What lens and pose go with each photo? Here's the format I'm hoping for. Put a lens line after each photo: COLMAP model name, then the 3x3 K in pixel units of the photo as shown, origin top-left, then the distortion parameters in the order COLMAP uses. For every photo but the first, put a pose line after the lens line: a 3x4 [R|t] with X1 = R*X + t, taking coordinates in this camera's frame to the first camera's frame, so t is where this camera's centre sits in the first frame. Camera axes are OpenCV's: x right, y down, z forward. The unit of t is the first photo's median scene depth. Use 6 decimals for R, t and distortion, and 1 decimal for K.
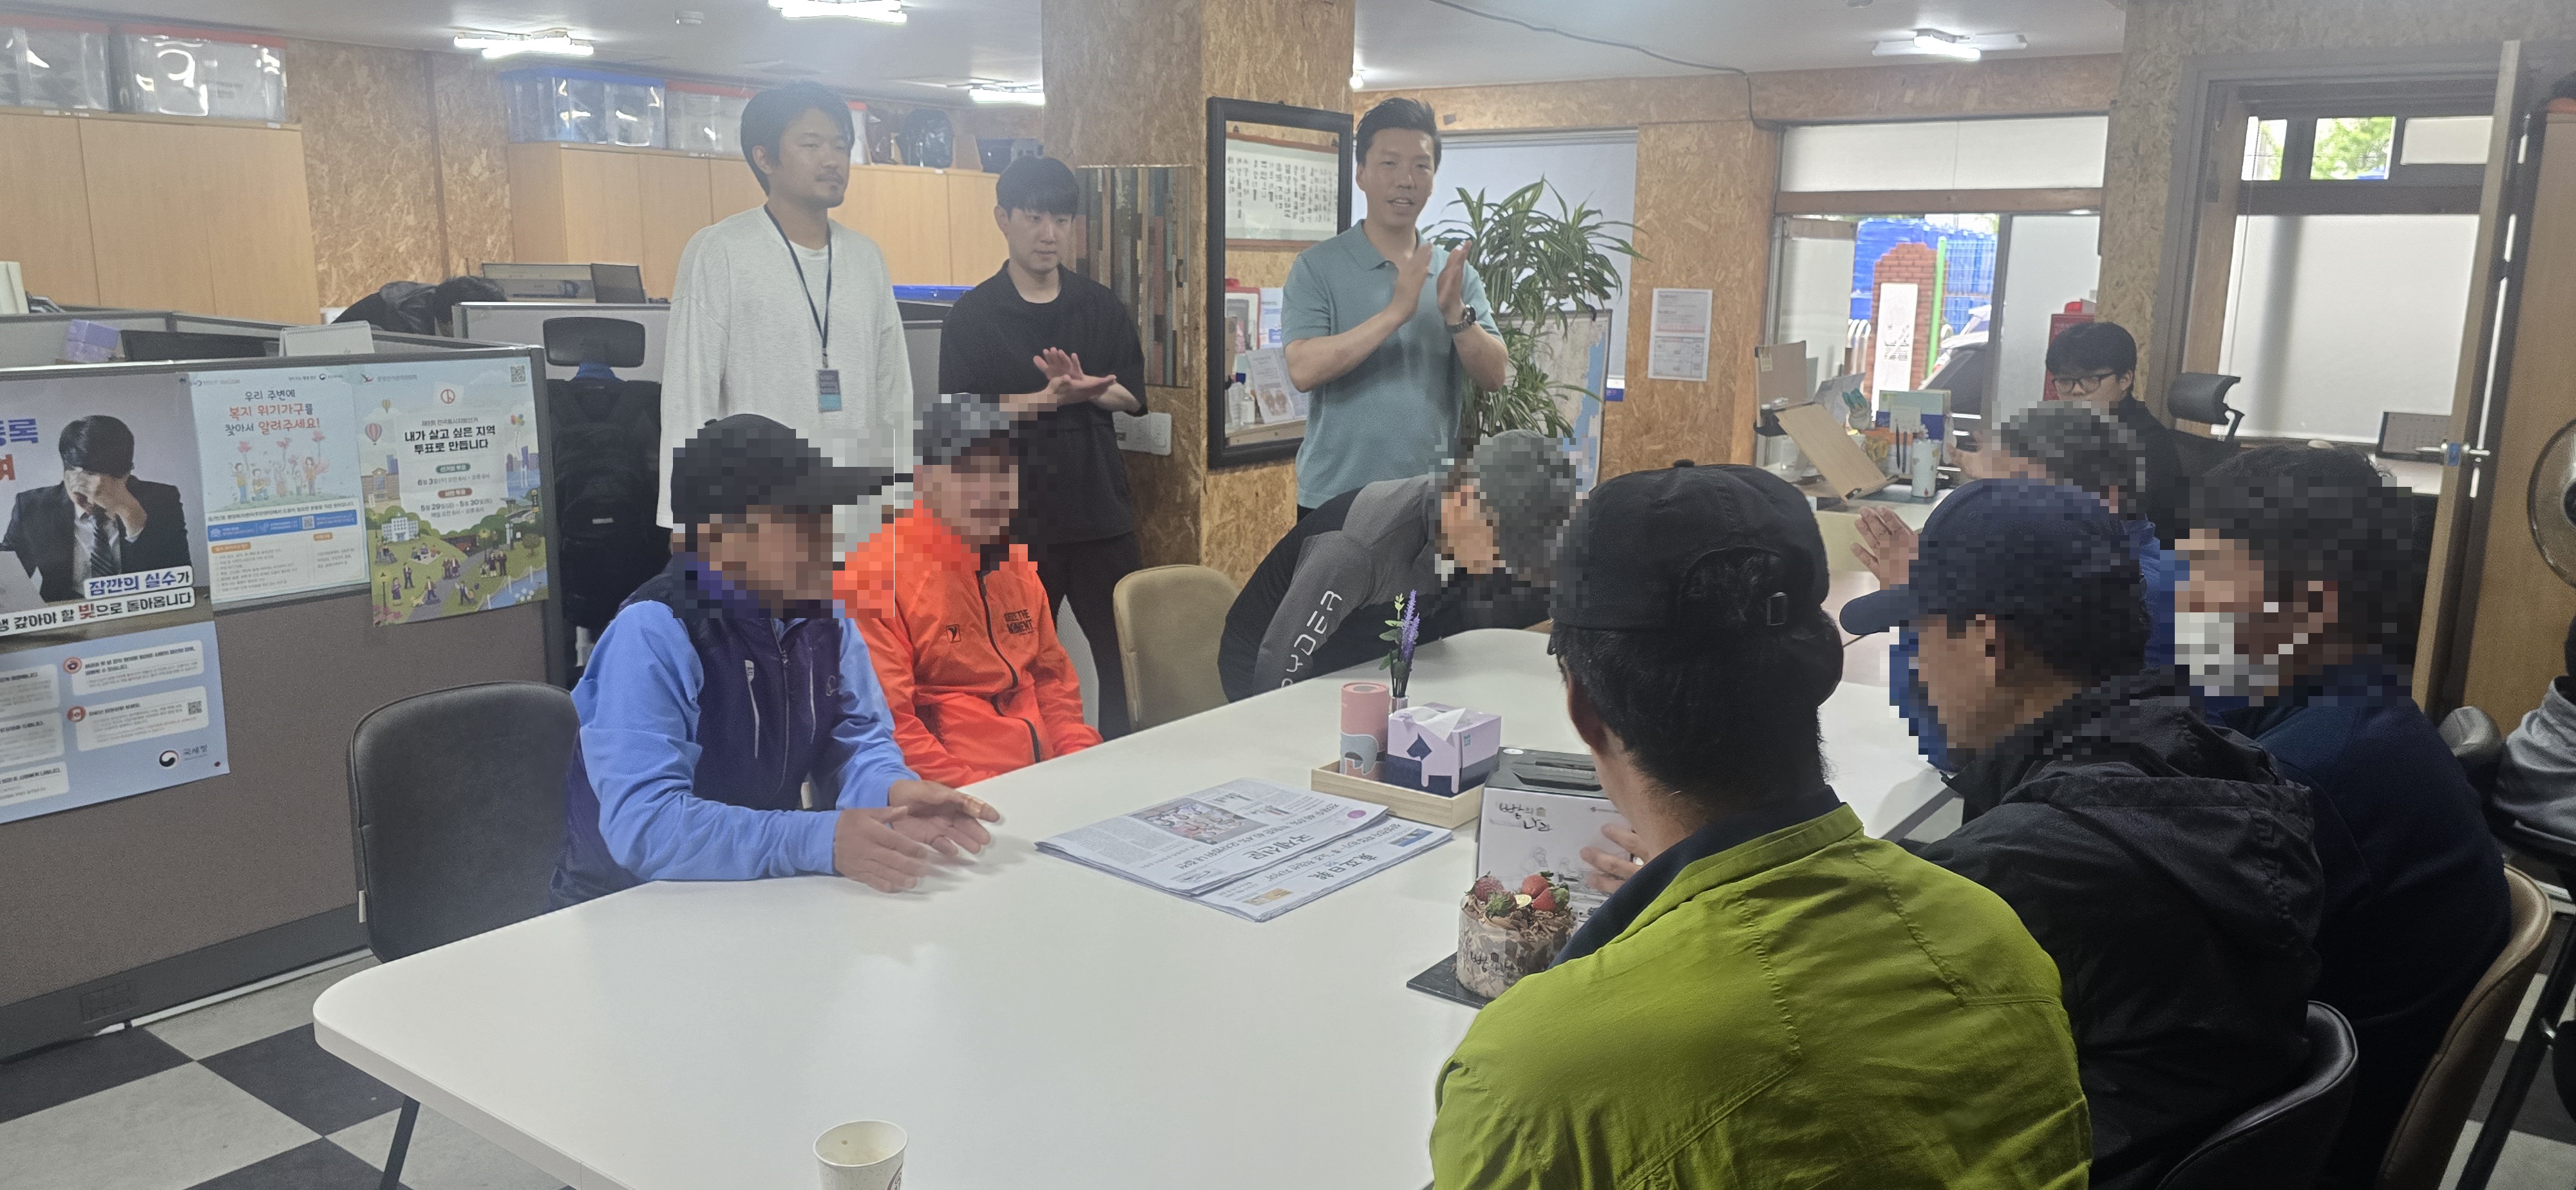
lens RADIAL K [[1713.9, 0, 1288.0], [0, 1713.9, 595.0], [0, 0, 1]] dist [0.055544, -0.063056]
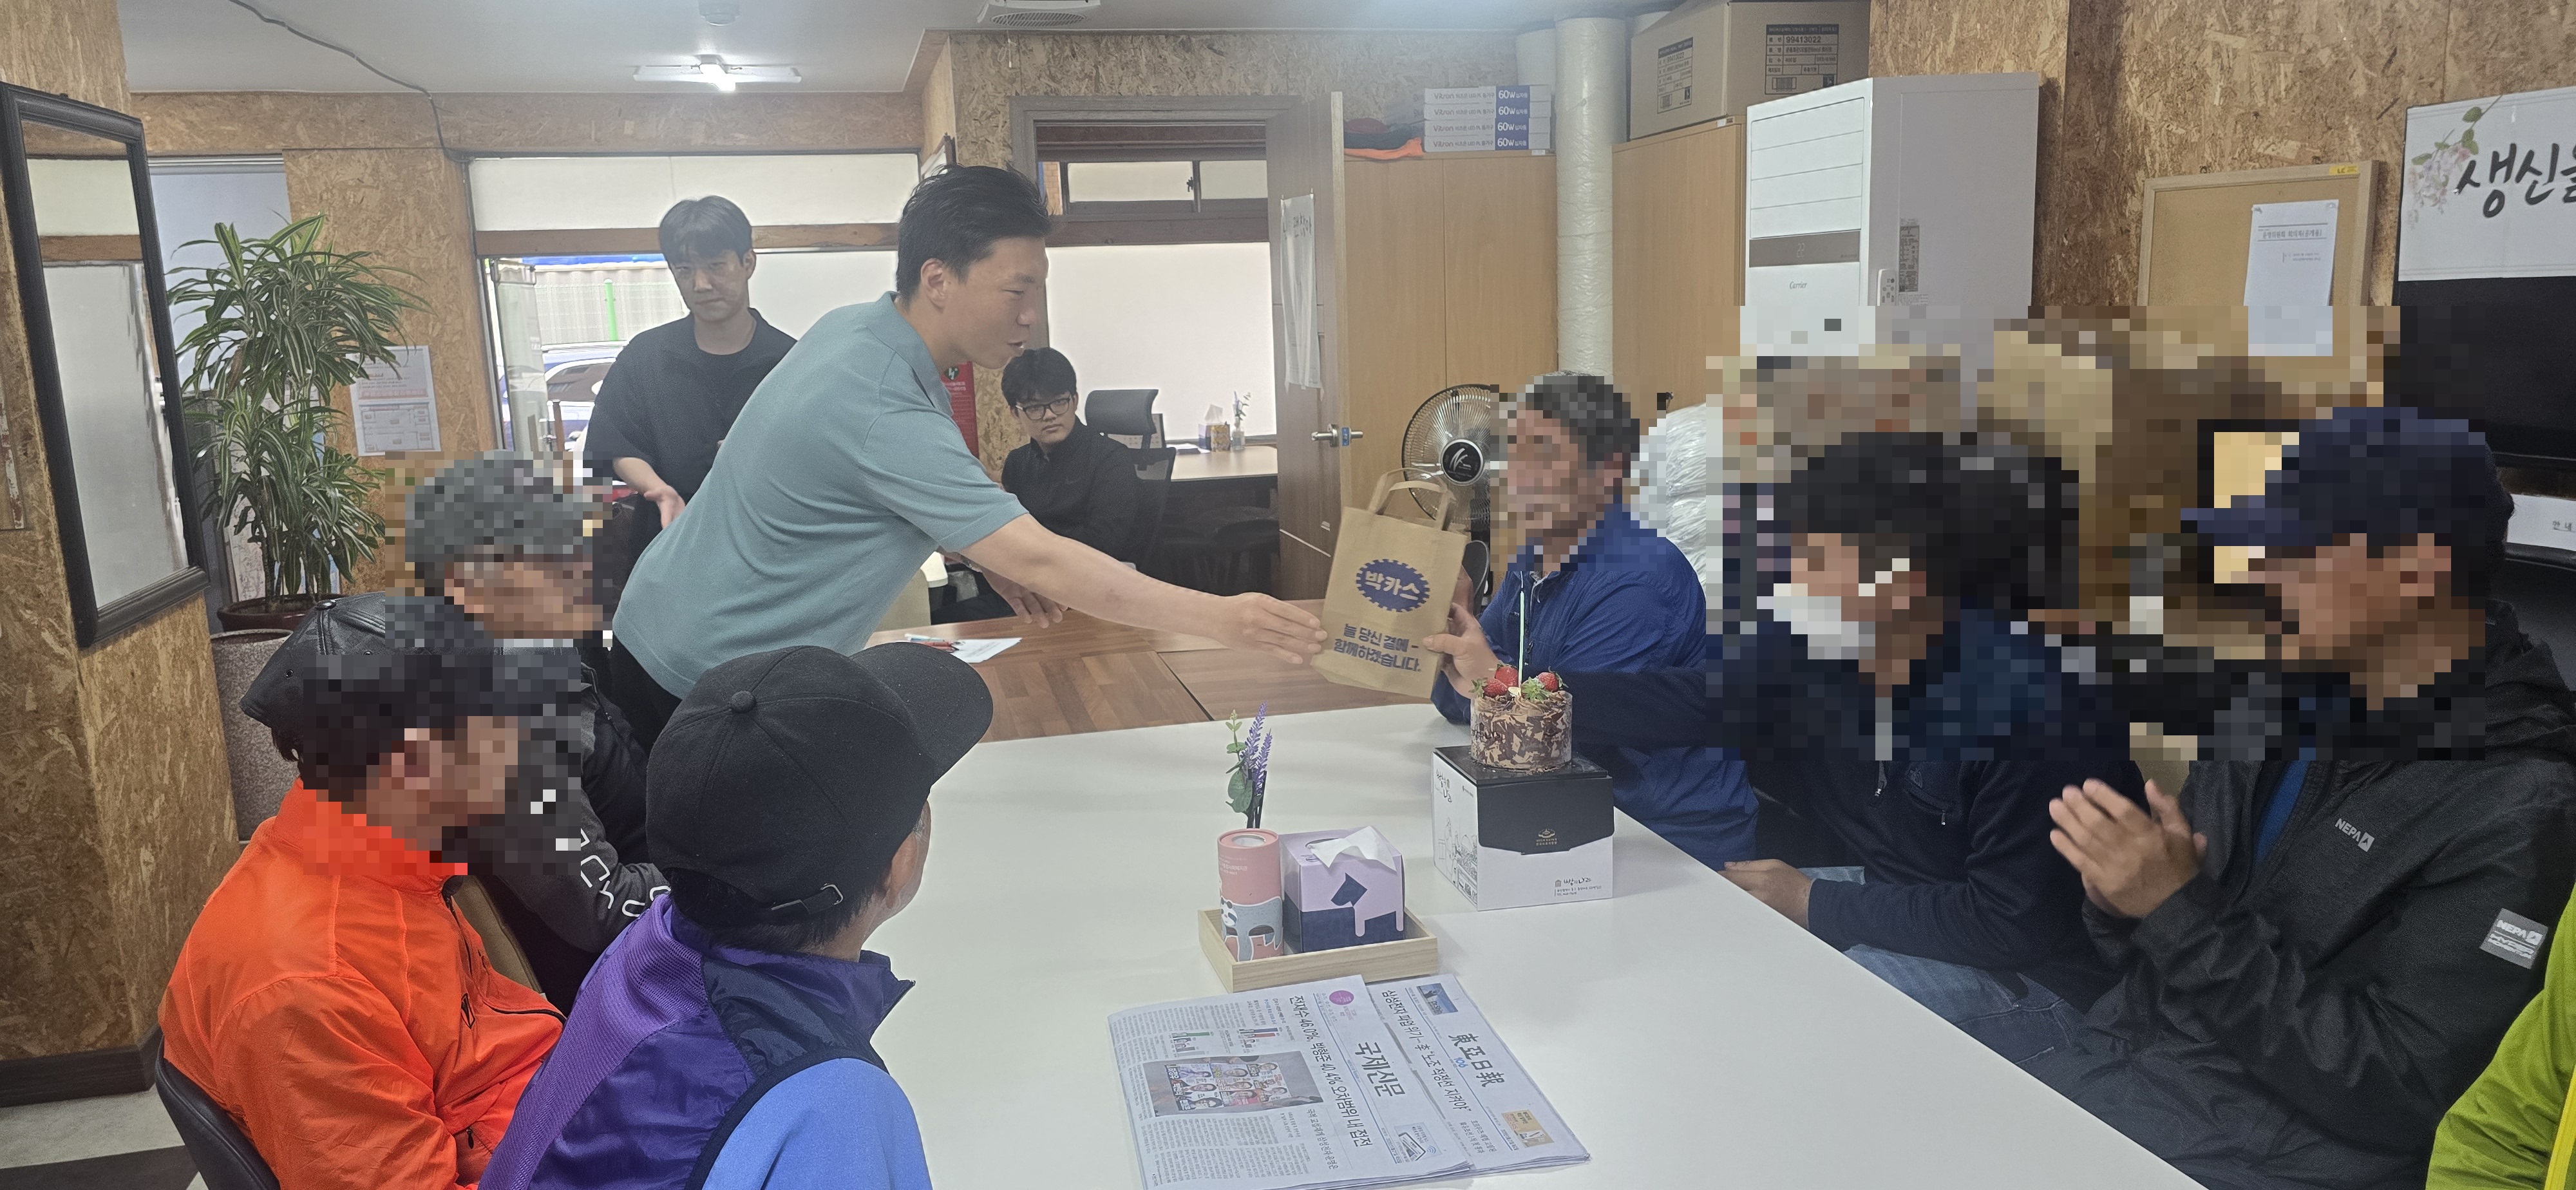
lens RADIAL K [[1713.9, 0, 1288.0], [0, 1713.9, 595.0], [0, 0, 1]] dist [0.055544, -0.063056]
pose [[0.644767, -0.170736, 0.745067, -0.212329], [0.190786, 0.979831, 0.059431, -0.040606], [-0.740187, 0.103829, 0.664337, 0.200402]]
